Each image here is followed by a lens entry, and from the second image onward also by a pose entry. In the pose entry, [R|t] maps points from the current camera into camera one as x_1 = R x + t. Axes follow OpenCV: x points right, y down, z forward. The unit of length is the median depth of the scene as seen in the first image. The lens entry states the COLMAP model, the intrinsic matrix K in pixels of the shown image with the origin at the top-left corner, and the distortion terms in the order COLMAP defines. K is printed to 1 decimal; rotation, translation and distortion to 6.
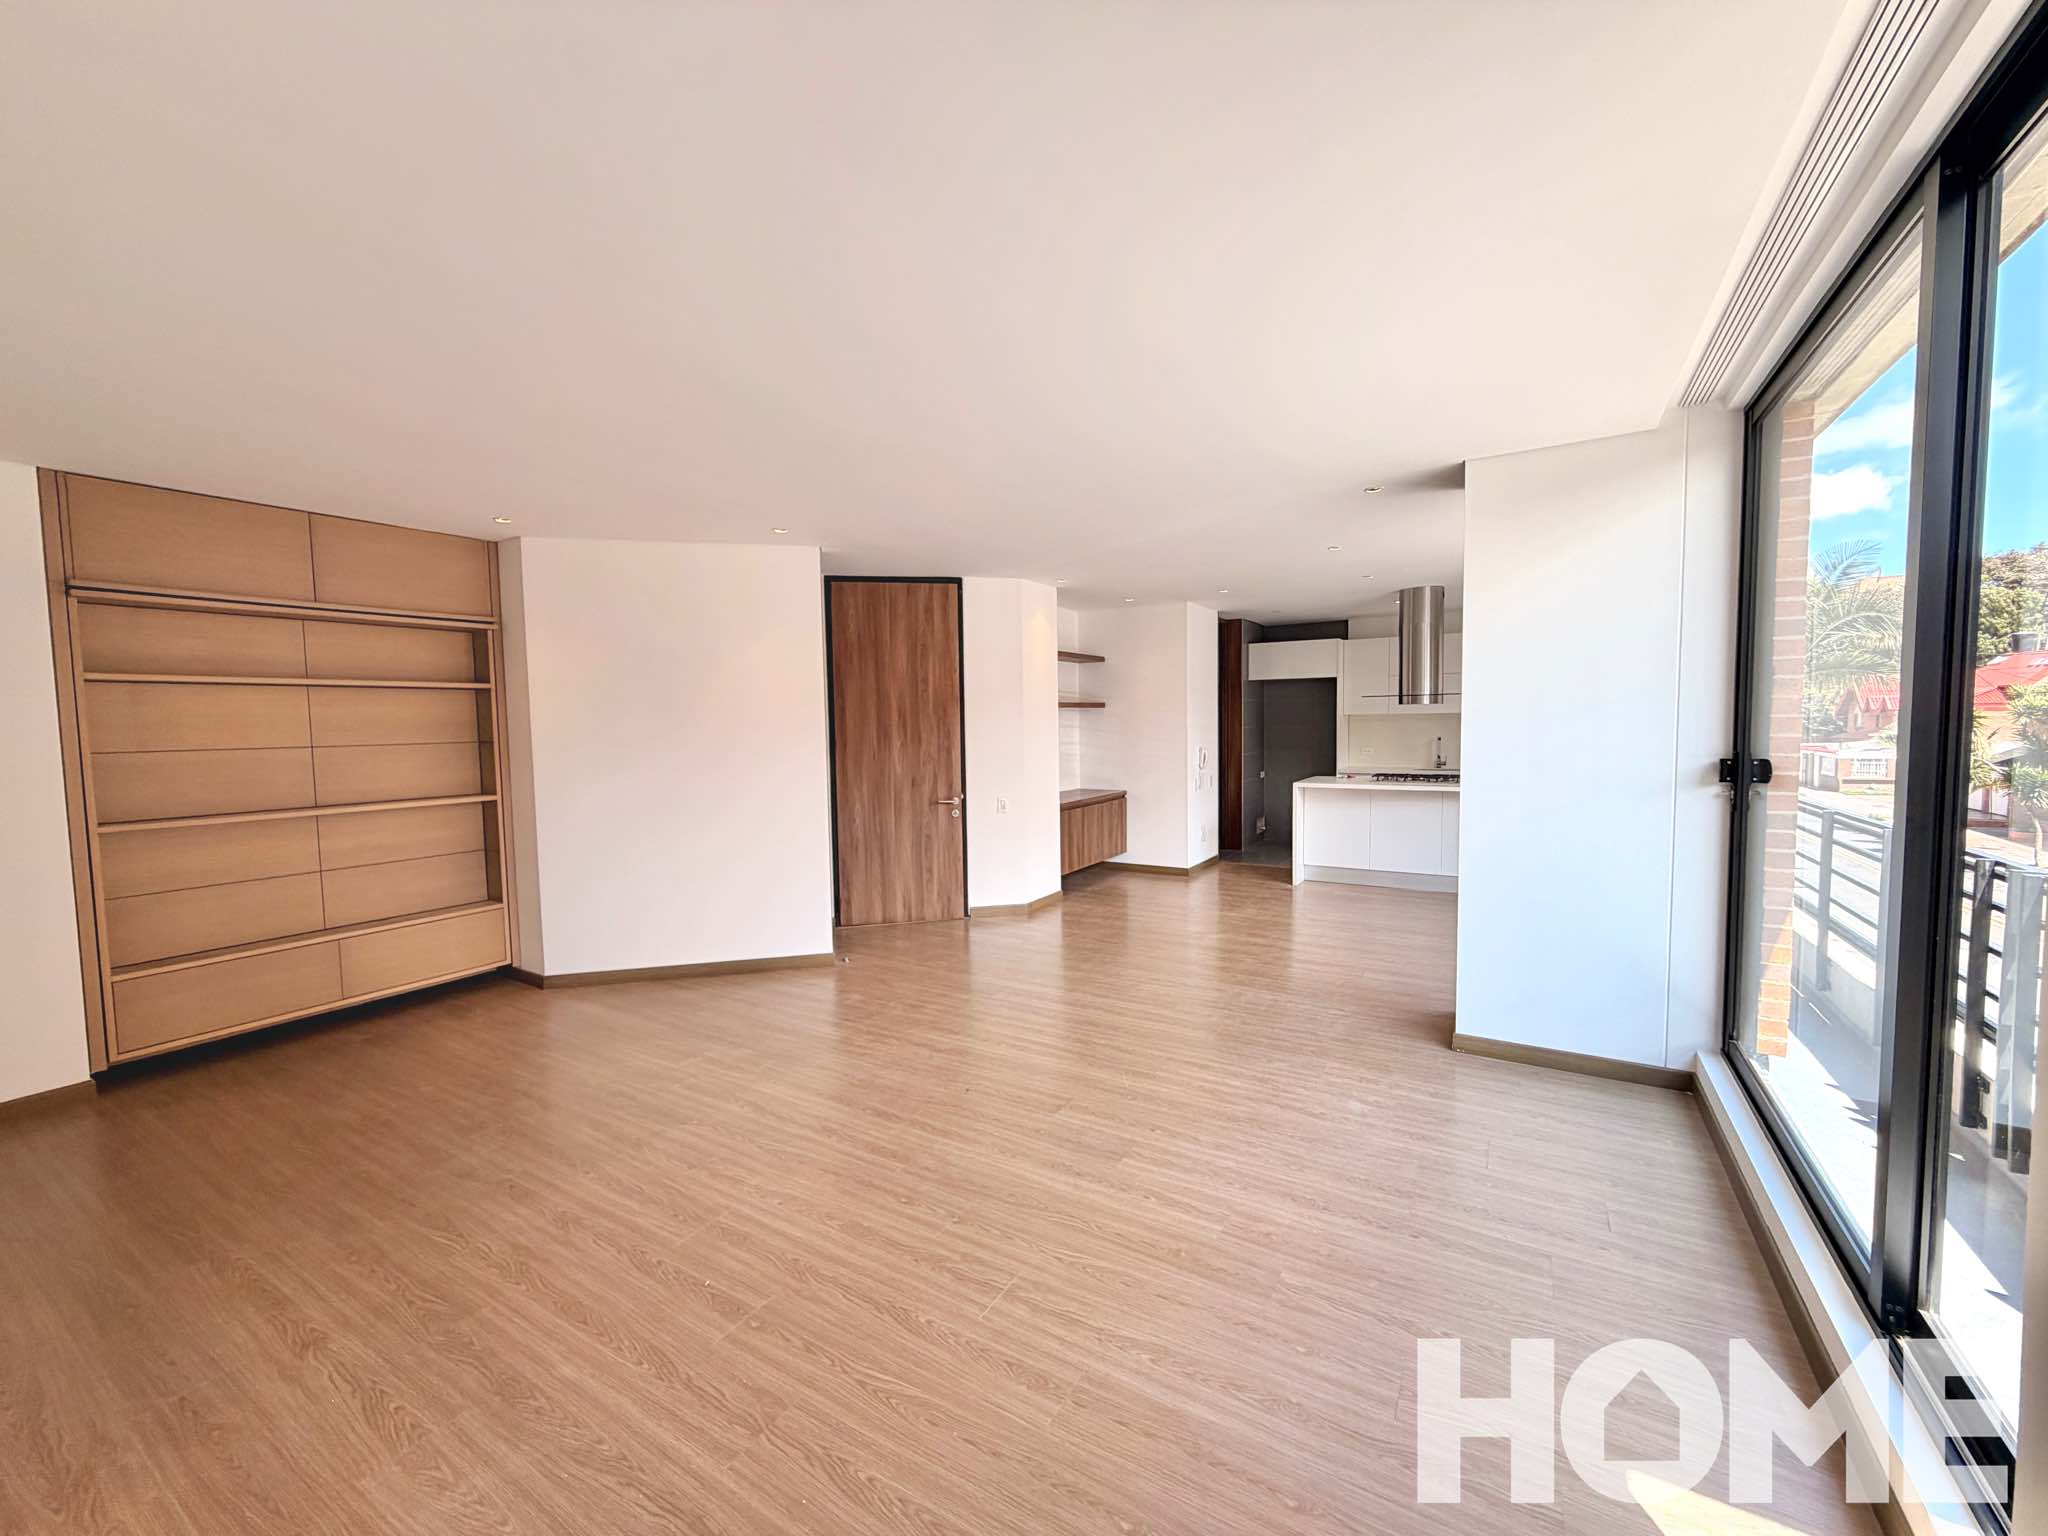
lens RADIAL K [[818.1, 0, 1026.1], [0, 818.1, 775.4], [0, 0, 1]] dist [0.004357, 0.000685]
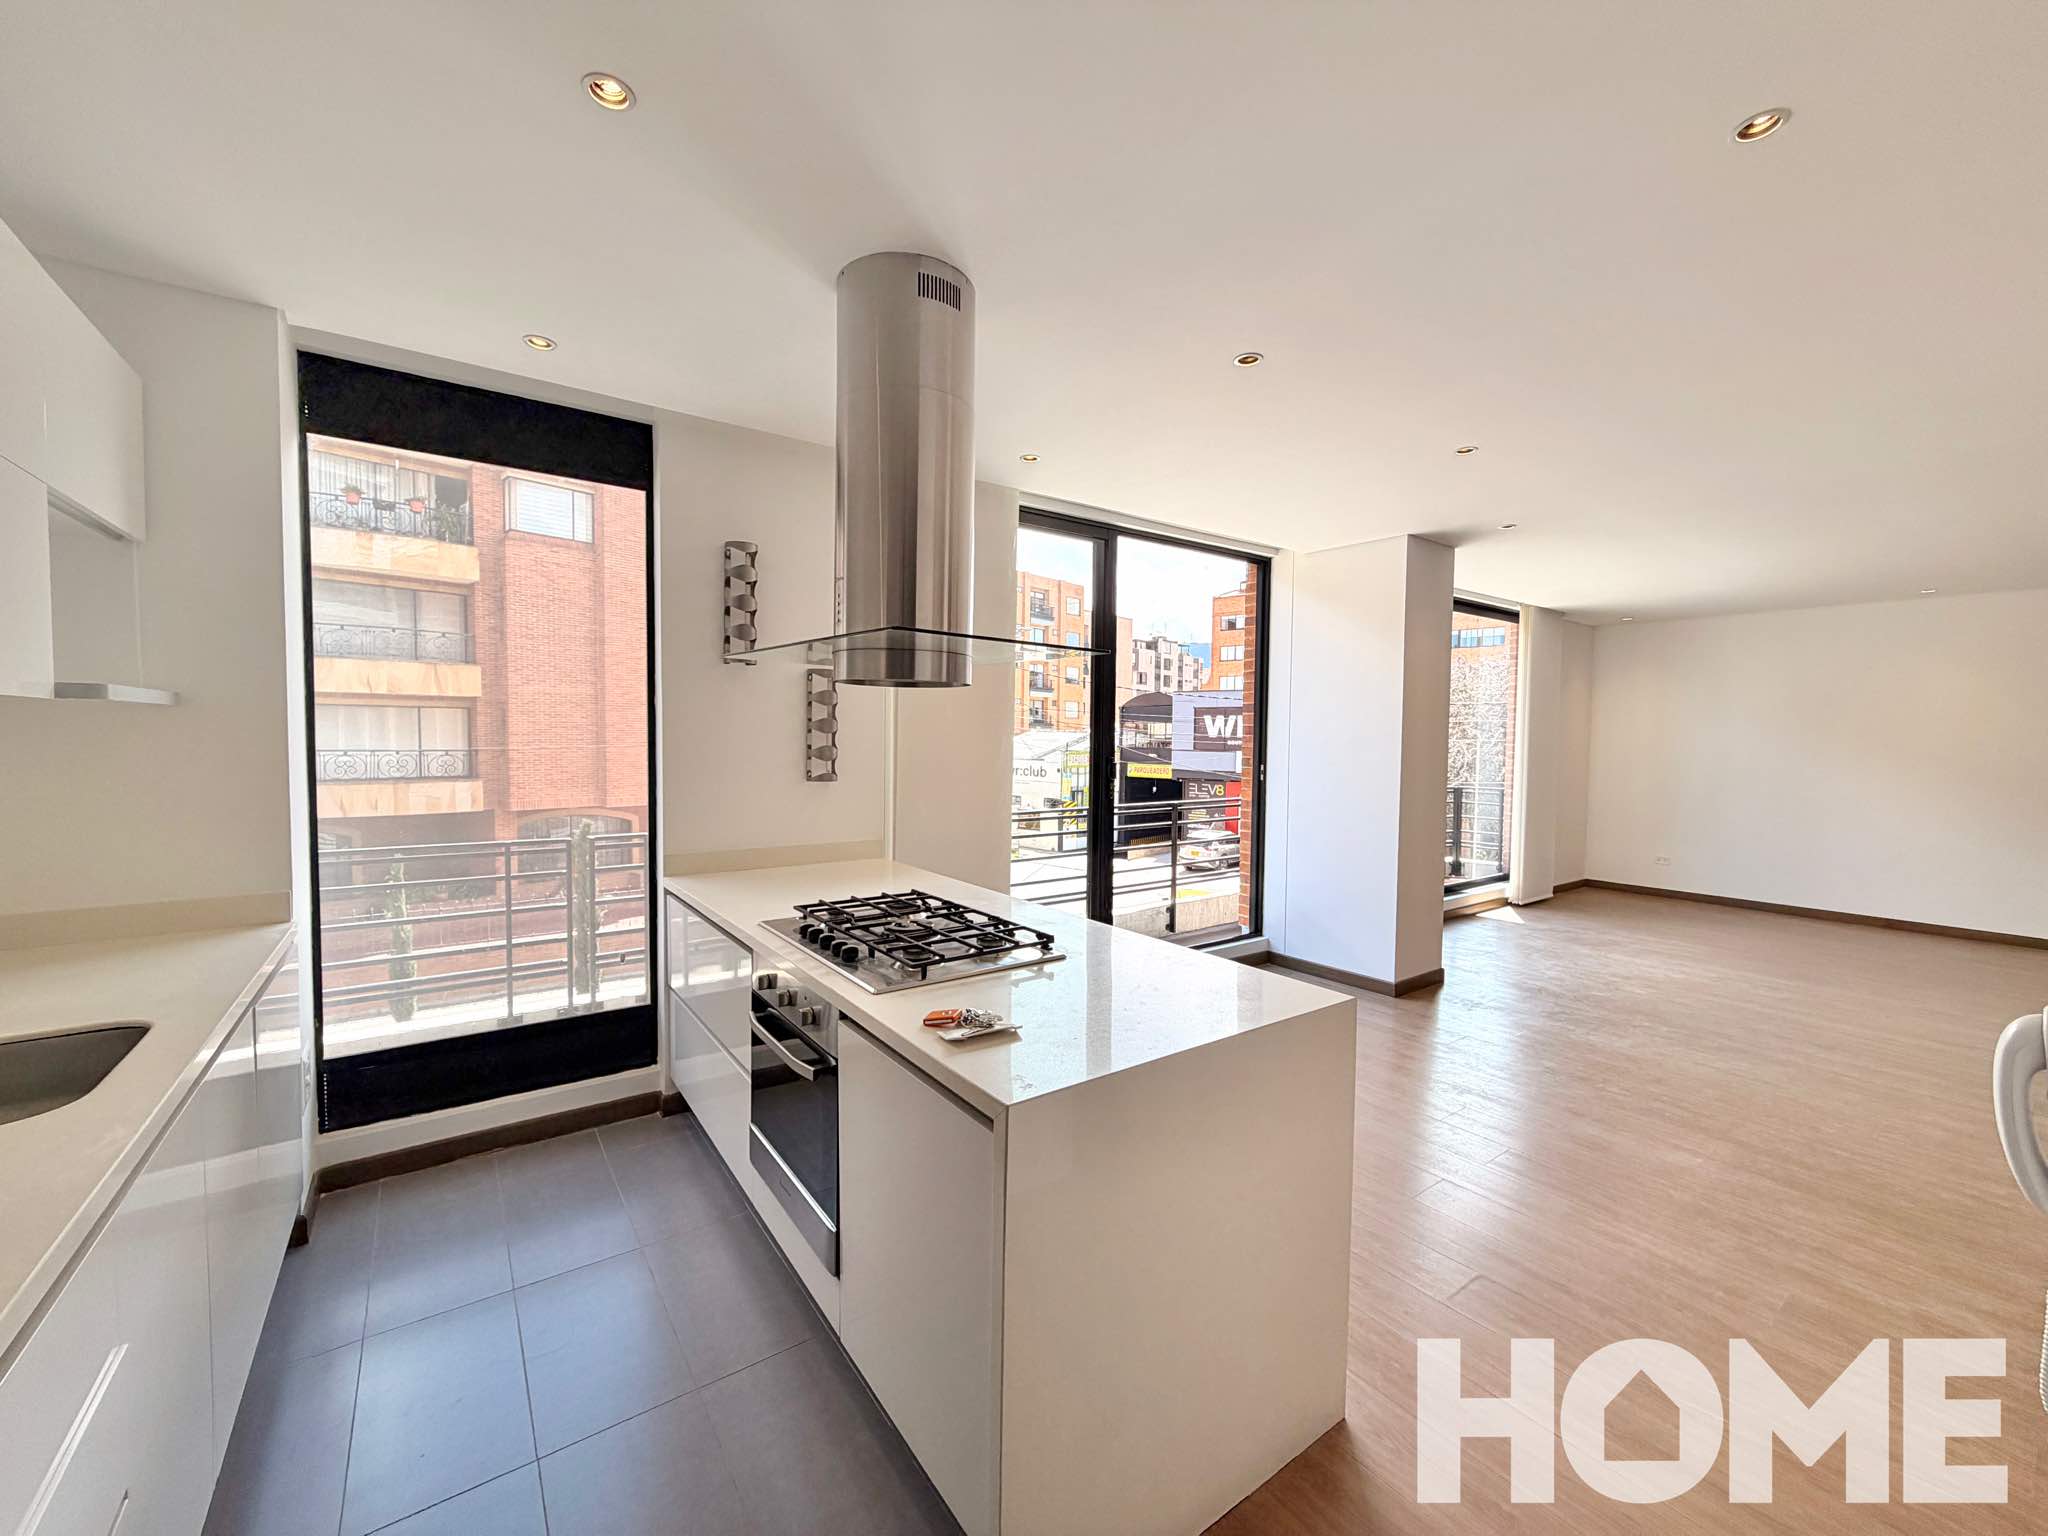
lens RADIAL K [[818.1, 0, 1026.1], [0, 818.1, 775.4], [0, 0, 1]] dist [0.004357, 0.000685]
pose [[-0.922724, -0.010925, 0.385307, 0.334817], [0.030945, 0.994273, 0.102296, -0.085259], [-0.384218, 0.106314, -0.917101, 1.292191]]
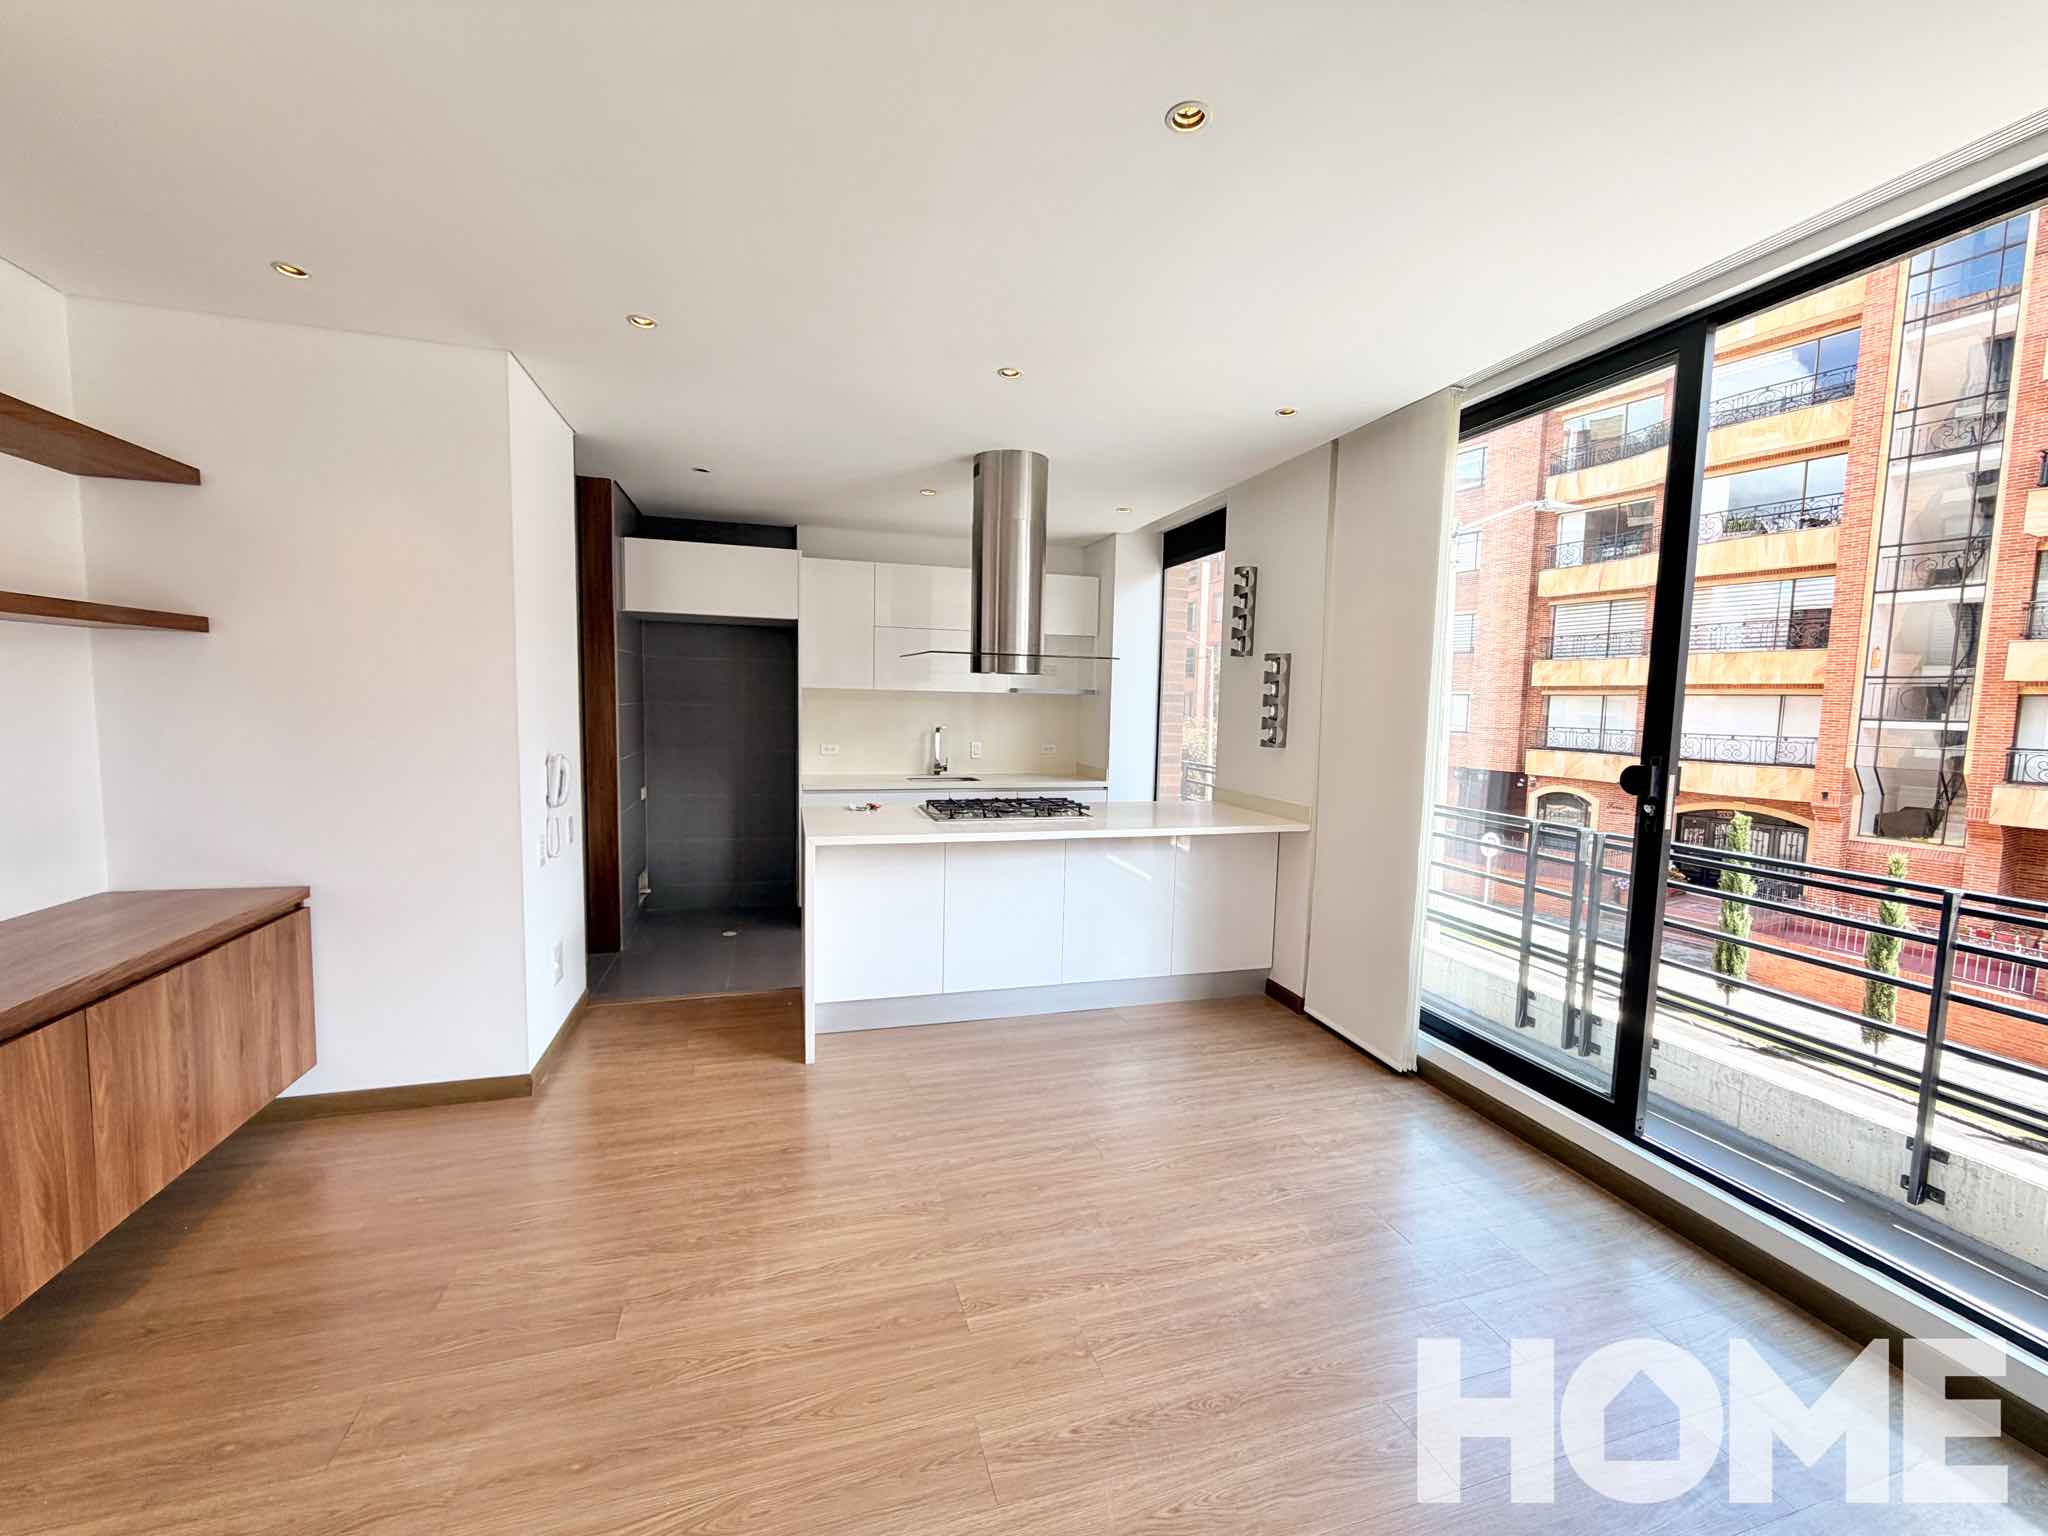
lens RADIAL K [[812.1, 0, 1025.7], [0, 812.1, 770.6], [0, 0, 1]] dist [-0.001627, 0.000022]
pose [[0.664182, -0.032331, 0.746871, 0.080509], [0.015345, 0.999443, 0.029618, -0.038548], [-0.747413, -0.008211, 0.664309, 0.636365]]
